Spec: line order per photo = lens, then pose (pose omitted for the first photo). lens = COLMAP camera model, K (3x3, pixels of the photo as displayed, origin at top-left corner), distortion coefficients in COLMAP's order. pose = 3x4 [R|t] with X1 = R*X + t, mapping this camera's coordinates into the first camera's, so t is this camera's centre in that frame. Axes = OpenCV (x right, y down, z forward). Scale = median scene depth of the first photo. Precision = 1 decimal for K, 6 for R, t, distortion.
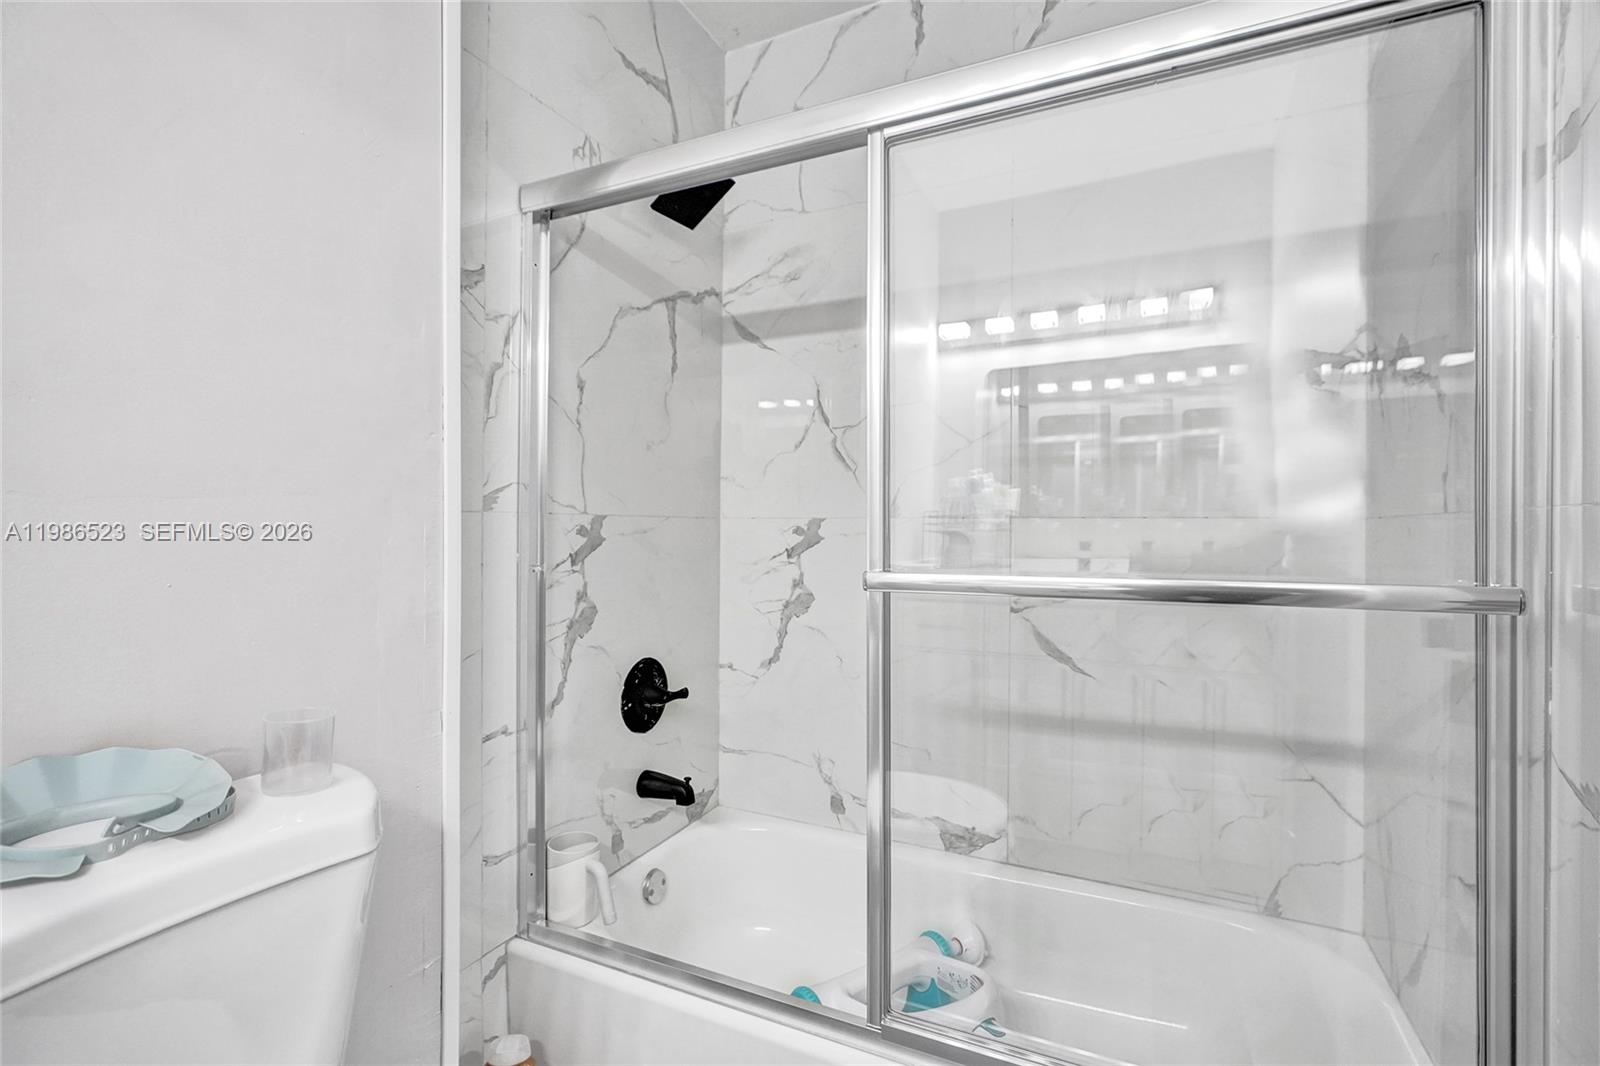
lens RADIAL K [[739.7, 0, 803.1], [0, 739.7, 538.9], [0, 0, 1]] dist [-0.009369, 0.004559]
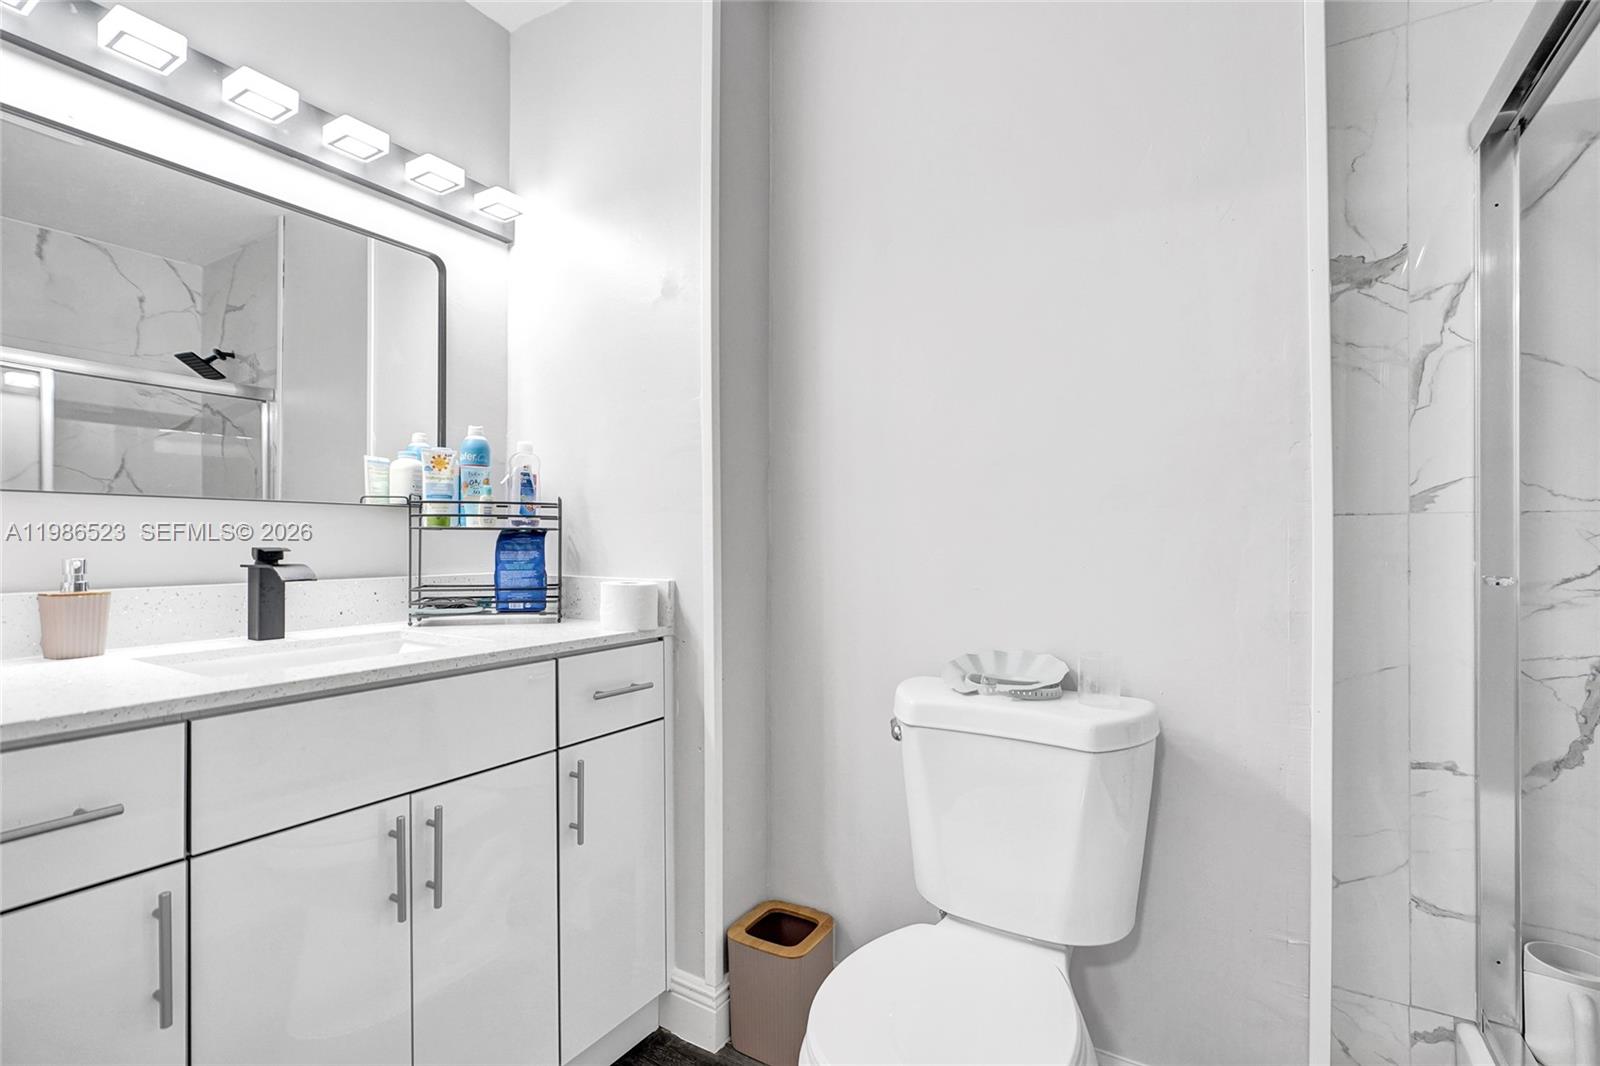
lens RADIAL K [[739.7, 0, 783.0], [0, 739.7, 534.7], [0, 0, 1]] dist [-0.009369, 0.004559]
pose [[-0.112391, -0.001355, -0.993663, 0.545537], [-0.011036, 0.999939, -0.000115, -0.001838], [0.993603, 0.010953, -0.112399, 0.329583]]
